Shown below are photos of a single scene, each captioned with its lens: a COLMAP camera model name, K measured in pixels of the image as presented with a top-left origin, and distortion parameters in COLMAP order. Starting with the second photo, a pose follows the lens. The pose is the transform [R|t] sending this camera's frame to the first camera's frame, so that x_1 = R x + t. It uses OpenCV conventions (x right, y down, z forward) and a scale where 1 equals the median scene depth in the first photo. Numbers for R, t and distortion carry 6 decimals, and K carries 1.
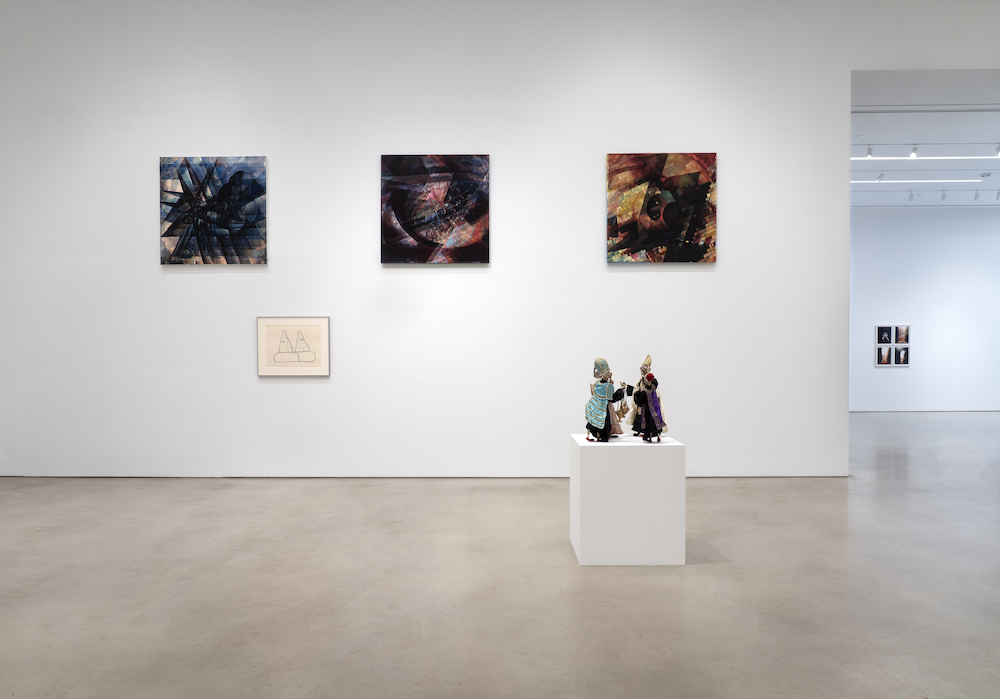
lens RADIAL K [[734.5, 0, 500.3], [0, 734.5, 348.8], [0, 0, 1]] dist [0.012837, 0.002131]
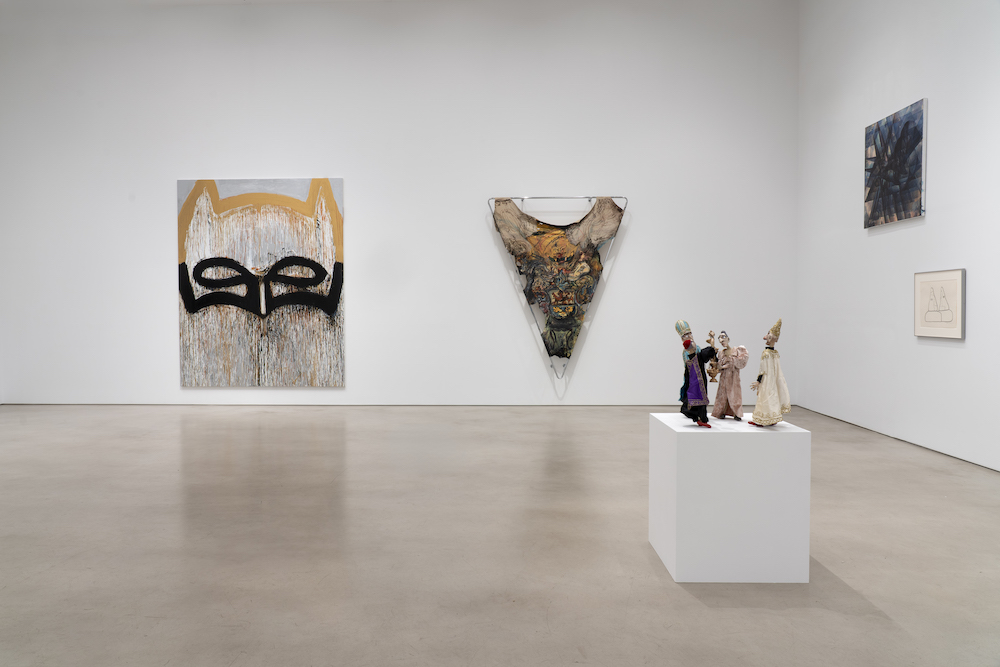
lens RADIAL K [[706.7, 0, 500.2], [0, 706.7, 331.3], [0, 0, 1]] dist [-0.001000, 0.000265]
pose [[0.029669, 0.036157, -0.998906, 0.559003], [0.002407, 0.999340, 0.036244, -0.003349], [0.999557, -0.003480, 0.029562, 0.441663]]
